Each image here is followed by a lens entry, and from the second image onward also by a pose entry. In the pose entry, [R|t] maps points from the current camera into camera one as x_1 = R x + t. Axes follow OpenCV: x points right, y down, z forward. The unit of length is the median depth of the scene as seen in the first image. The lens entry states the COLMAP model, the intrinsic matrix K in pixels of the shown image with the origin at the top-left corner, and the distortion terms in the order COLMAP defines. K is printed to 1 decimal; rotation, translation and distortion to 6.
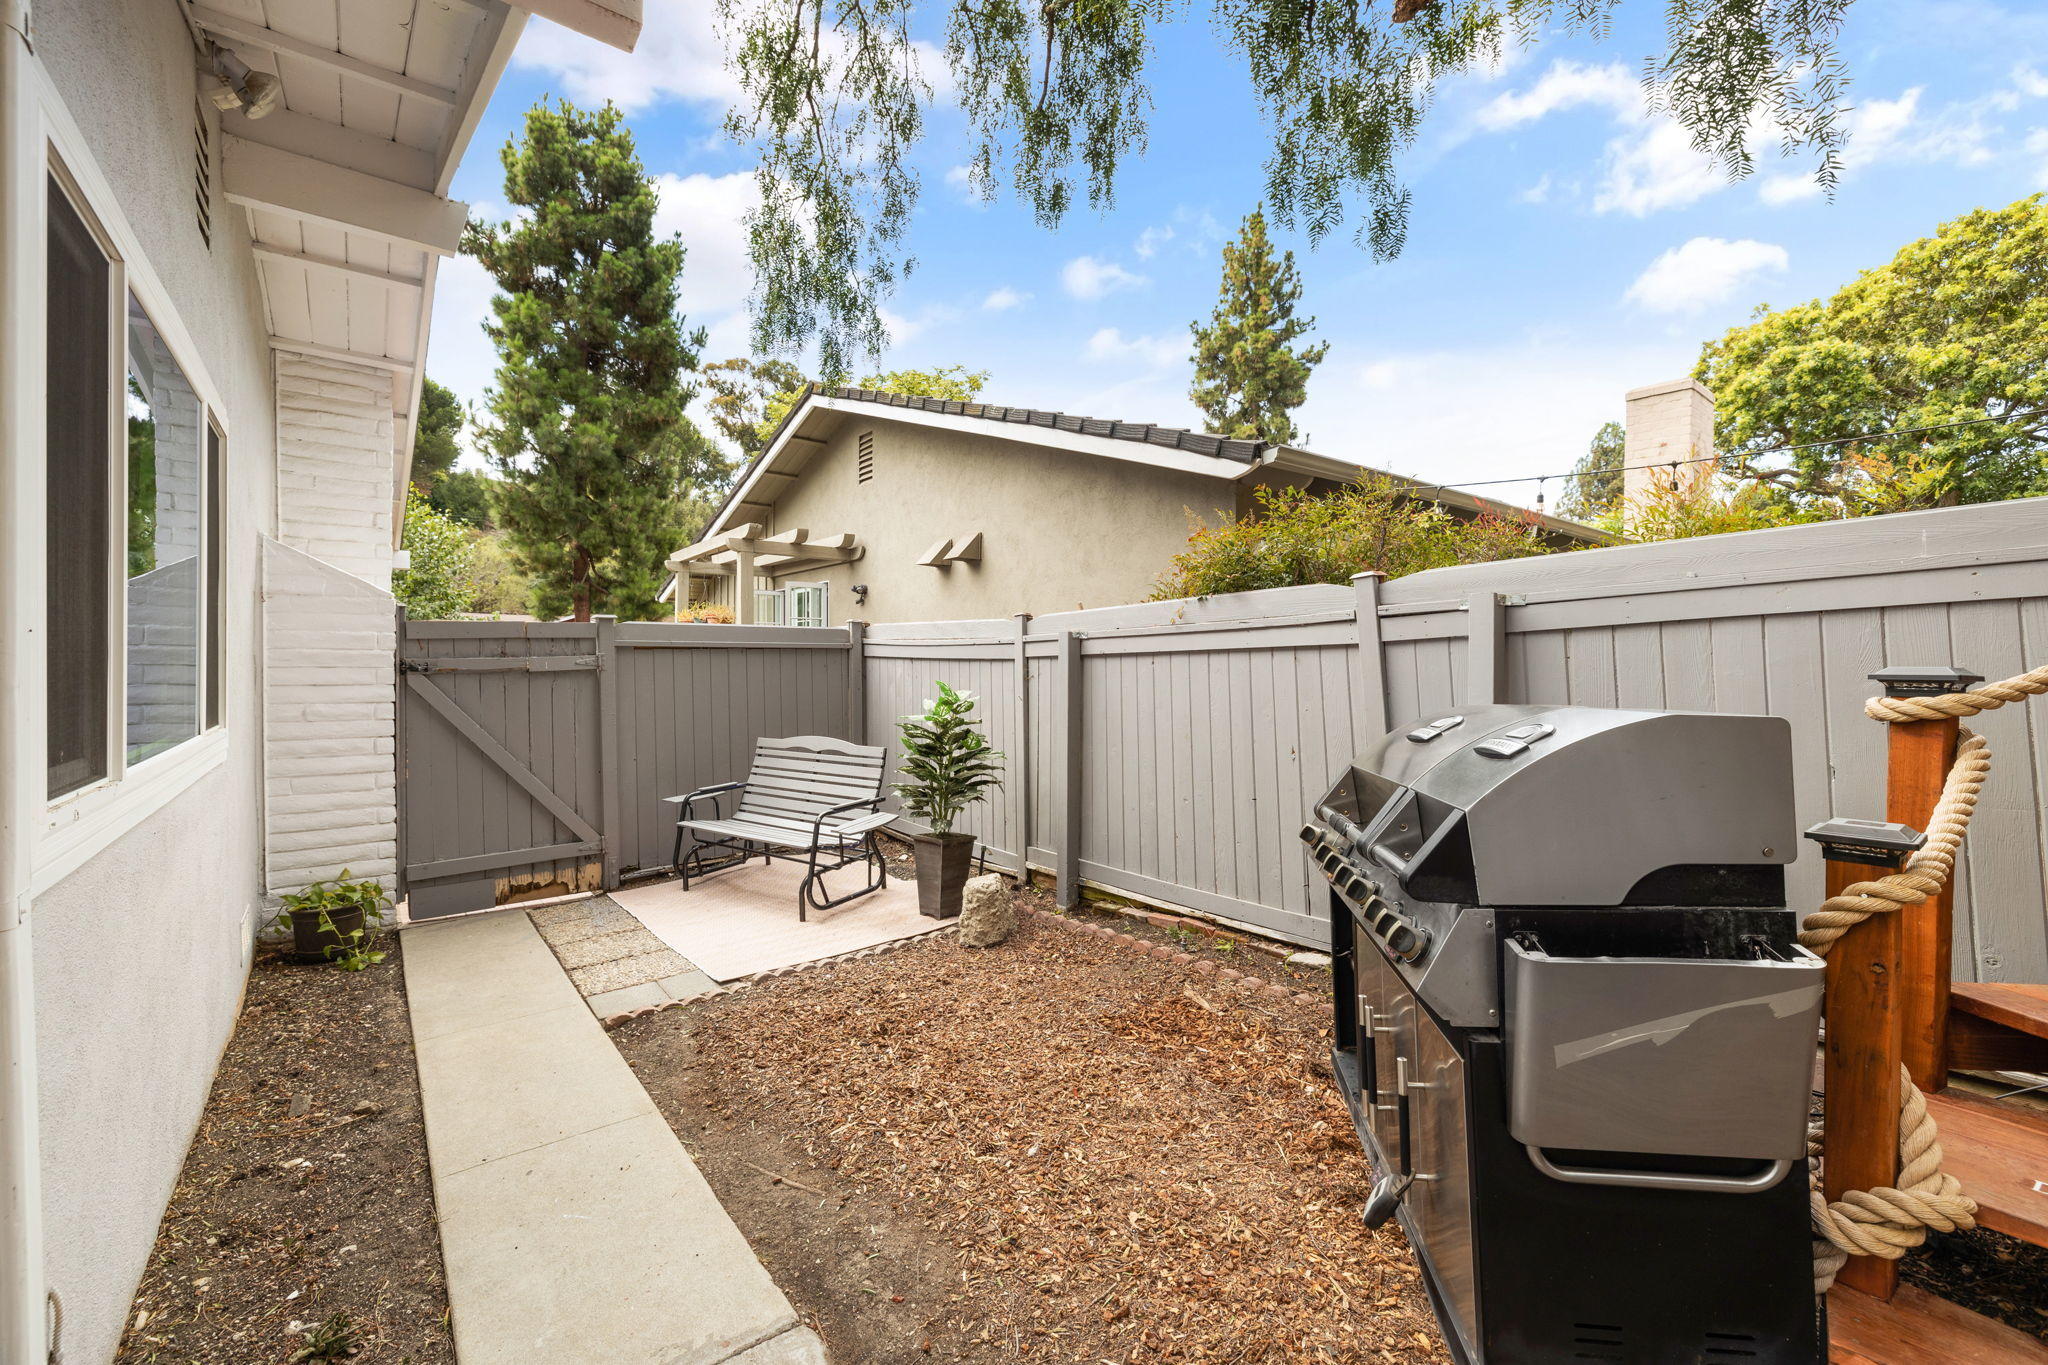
lens RADIAL K [[866.7, 0, 1024.0], [0, 866.7, 682.5], [0, 0, 1]] dist [0.000276, -0.000124]
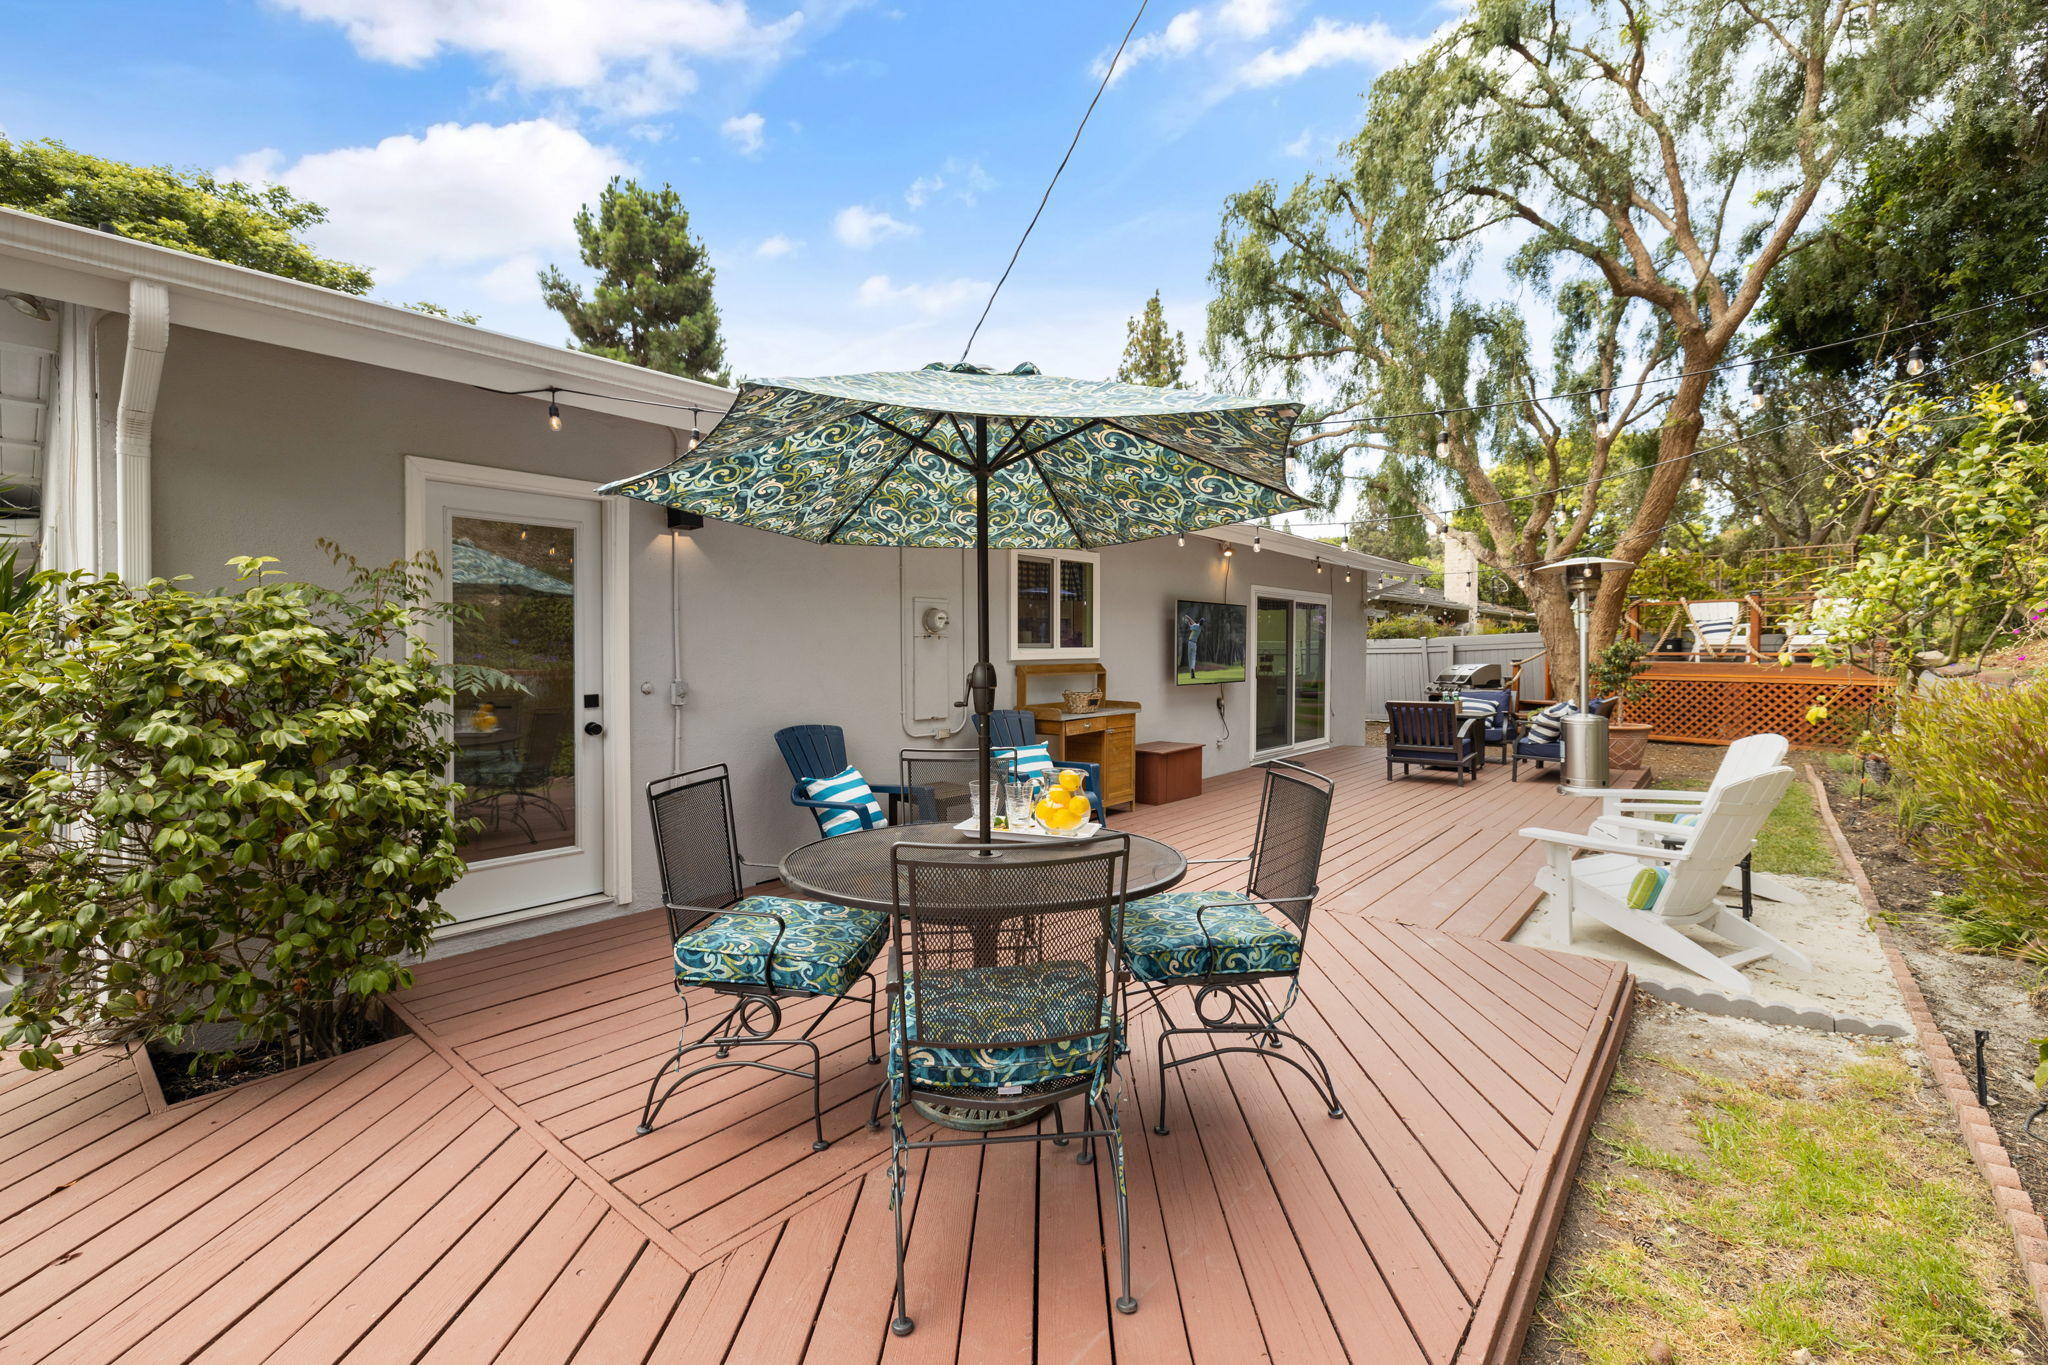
lens RADIAL K [[854.4, 0, 1027.5], [0, 854.4, 676.8], [0, 0, 1]] dist [-0.001163, 0.000162]
pose [[0.979013, -0.010254, 0.203541, -2.163171], [0.007264, 0.999855, 0.015433, -0.001862], [-0.203670, -0.013631, 0.978945, -2.517550]]
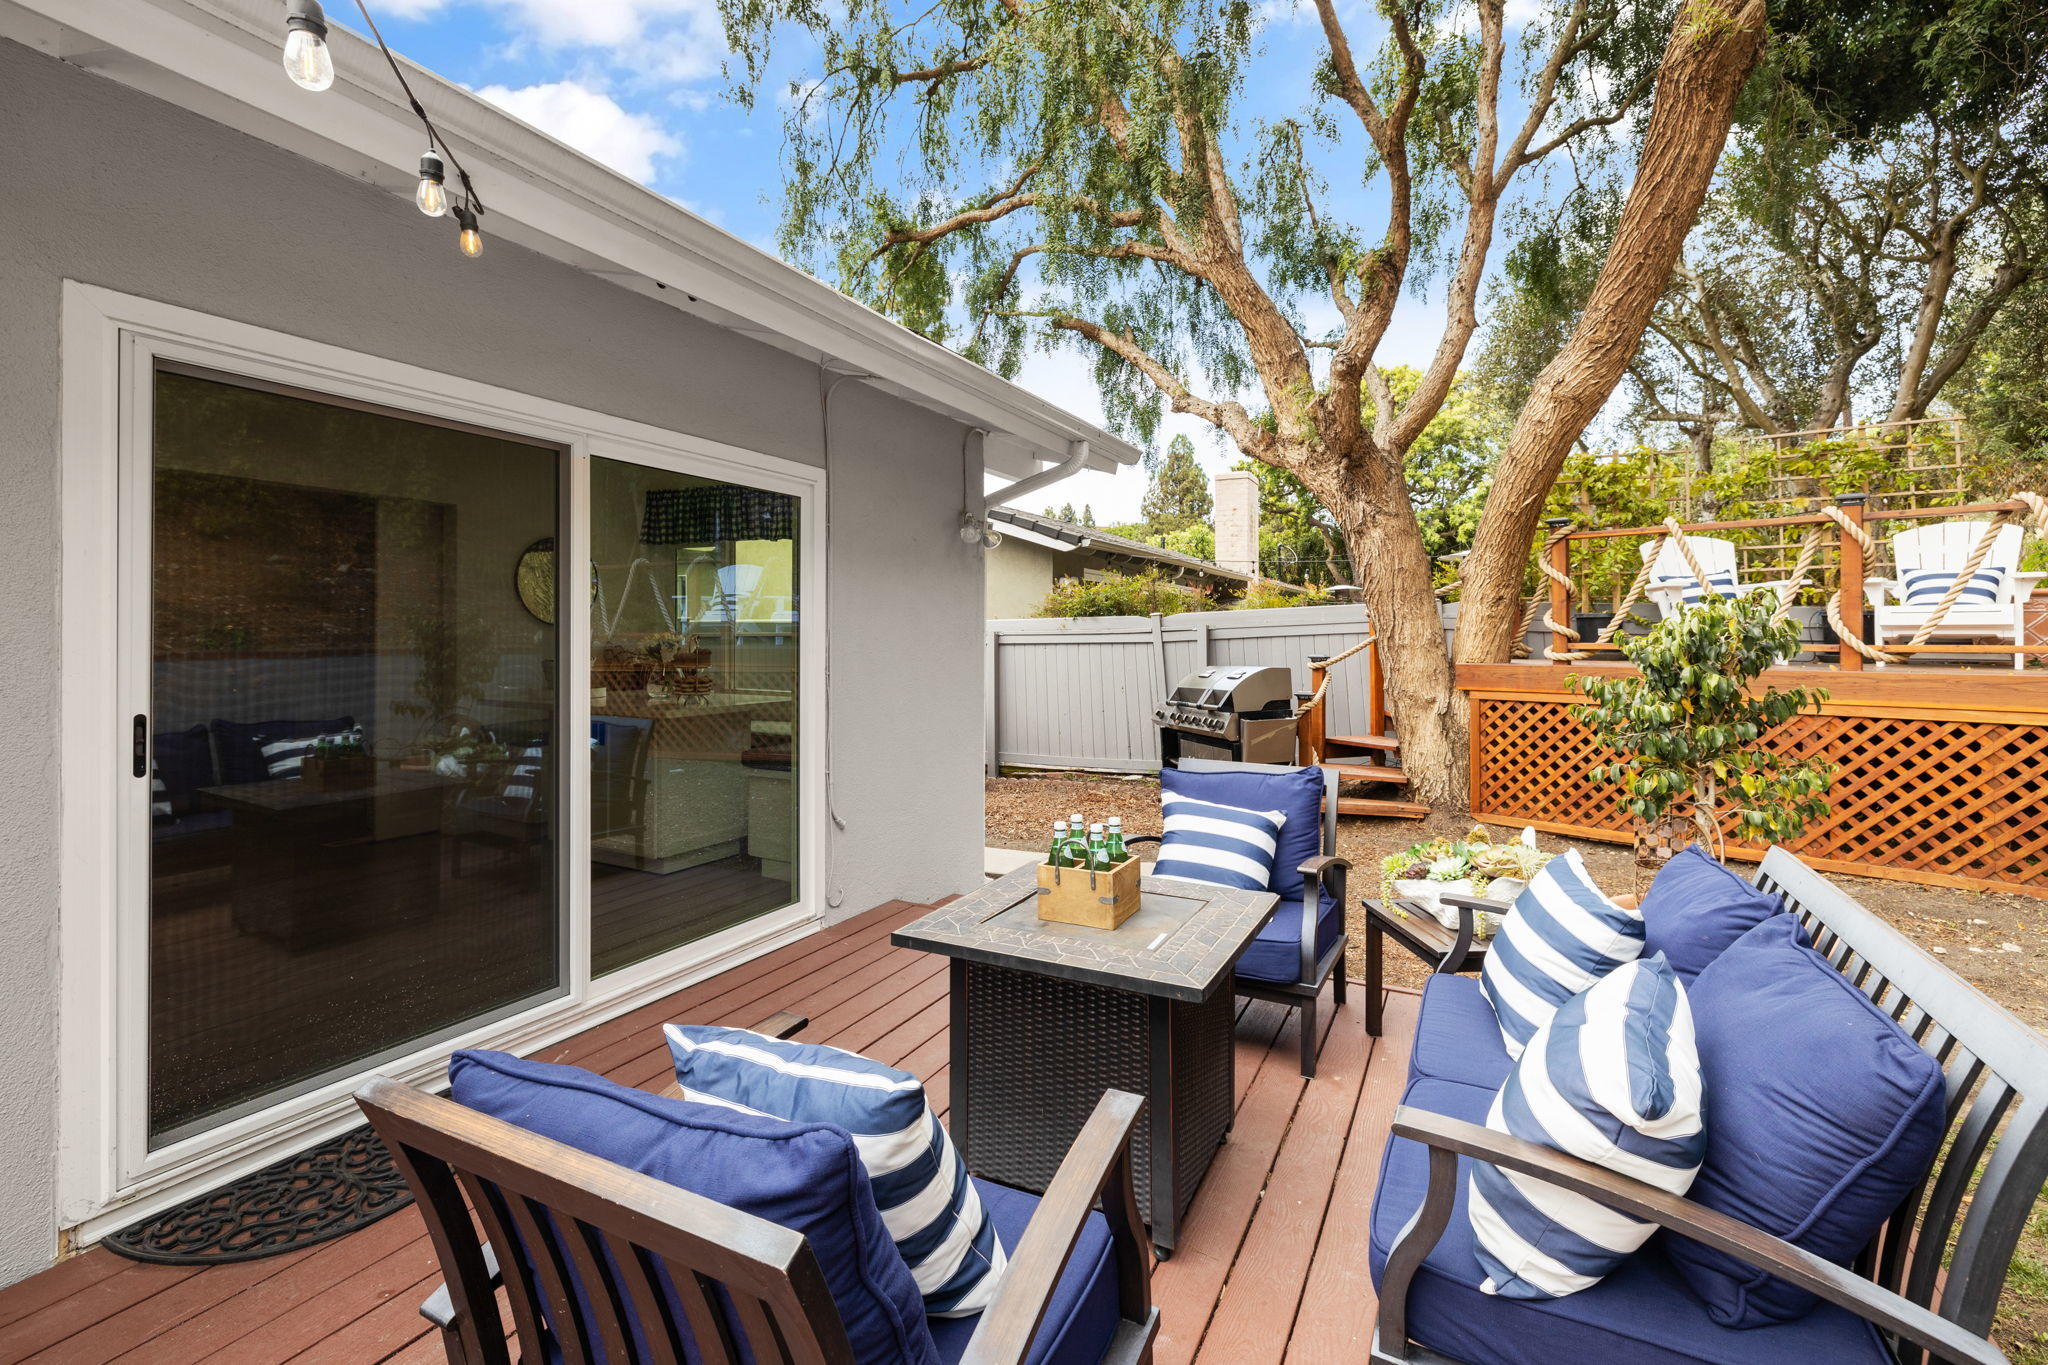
lens RADIAL K [[846.4, 0, 1033.6], [0, 846.4, 636.6], [0, 0, 1]] dist [0.000742, 0.000135]
pose [[0.913171, -0.002164, 0.407570, -0.755132], [0.008907, 0.999853, -0.014648, -0.024071], [-0.407479, 0.017006, 0.913056, -0.876722]]
